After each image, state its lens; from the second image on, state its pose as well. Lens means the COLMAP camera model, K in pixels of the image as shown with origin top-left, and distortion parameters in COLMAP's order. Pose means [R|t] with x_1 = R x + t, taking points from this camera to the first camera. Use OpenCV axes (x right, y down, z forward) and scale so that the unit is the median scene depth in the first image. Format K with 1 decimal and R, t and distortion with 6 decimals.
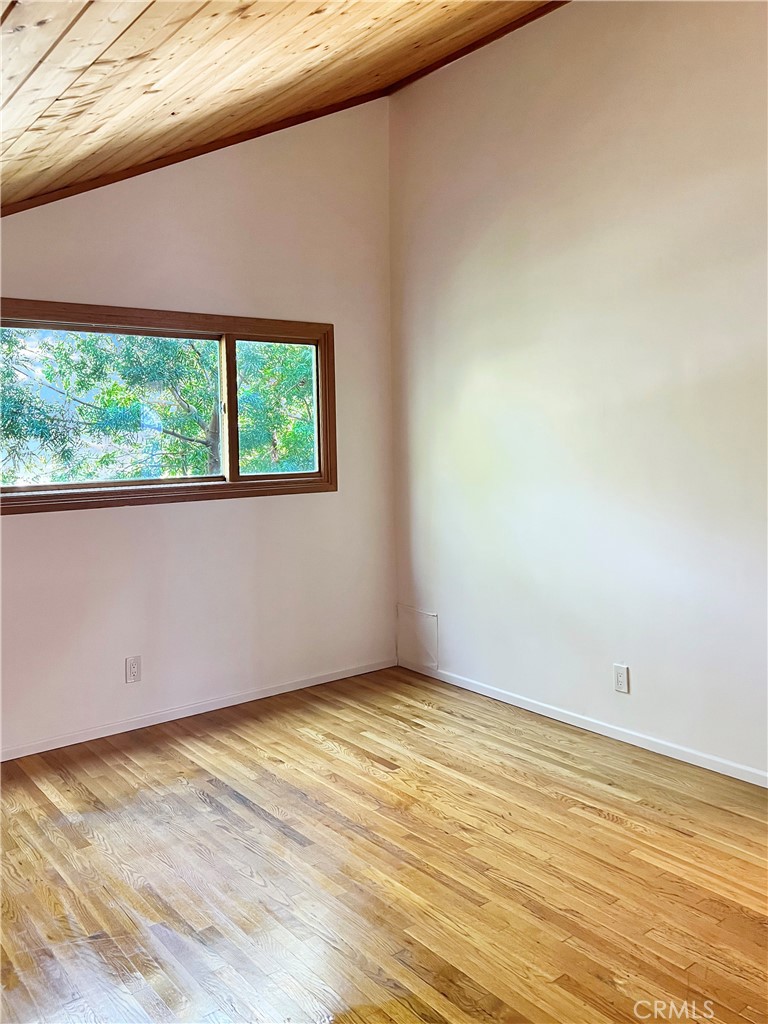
lens RADIAL K [[844.8, 0, 385.0], [0, 844.8, 515.4], [0, 0, 1]] dist [0.048609, -0.052102]
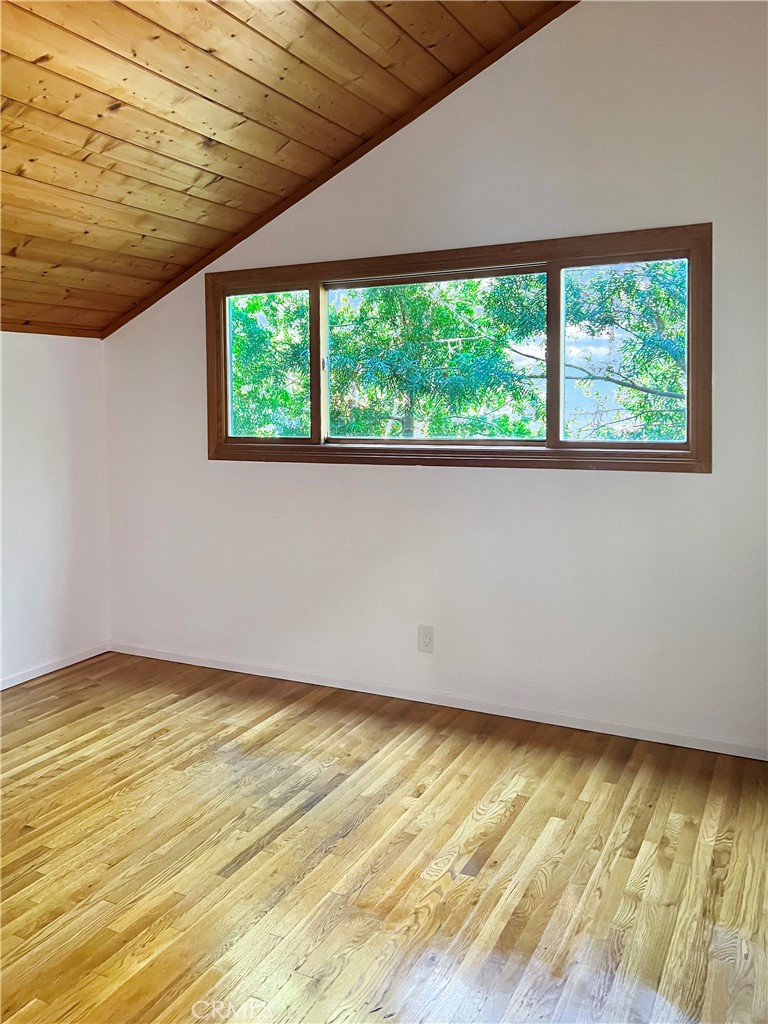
lens RADIAL K [[844.8, 0, 383.5], [0, 844.8, 502.2], [0, 0, 1]] dist [0.048609, -0.052102]
pose [[0.418227, 0.130596, -0.898905, 0.528976], [-0.083023, 0.990964, 0.105343, -0.067395], [0.904540, 0.030573, 0.425291, 0.580588]]
